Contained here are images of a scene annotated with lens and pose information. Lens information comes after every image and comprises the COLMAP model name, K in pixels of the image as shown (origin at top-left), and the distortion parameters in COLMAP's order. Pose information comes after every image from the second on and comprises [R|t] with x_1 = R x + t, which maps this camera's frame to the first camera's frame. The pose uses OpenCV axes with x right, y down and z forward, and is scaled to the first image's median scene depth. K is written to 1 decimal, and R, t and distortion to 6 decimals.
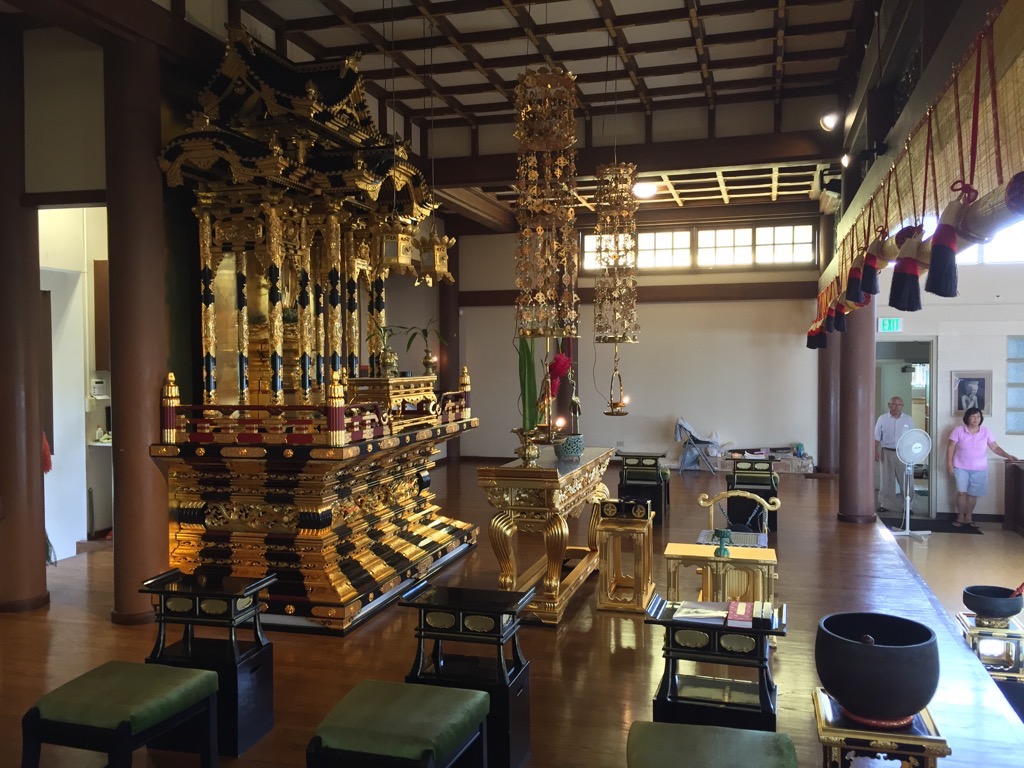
lens RADIAL K [[880.1, 0, 516.2], [0, 880.1, 383.5], [0, 0, 1]] dist [0.064963, -0.085424]
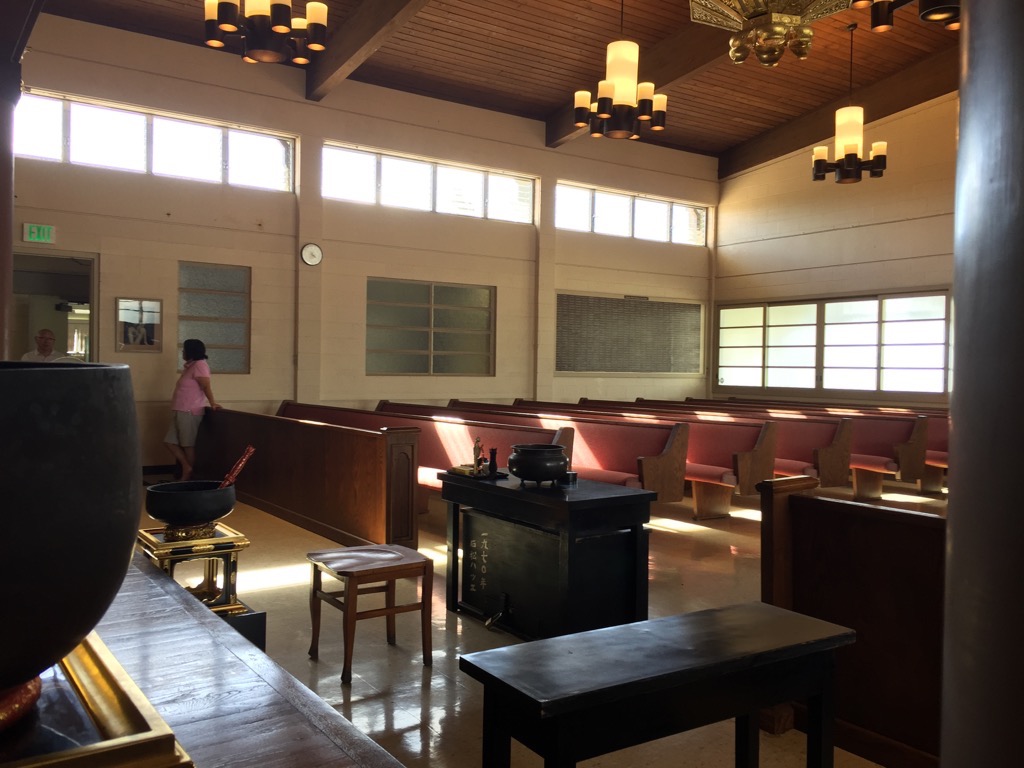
lens RADIAL K [[880.1, 0, 515.0], [0, 880.1, 384.4], [0, 0, 1]] dist [0.064963, -0.085424]
pose [[0.635297, 0.004123, 0.772257, 0.084005], [-0.000319, 0.999987, -0.005077, 0.072435], [-0.772268, 0.002979, 0.635290, 0.183215]]
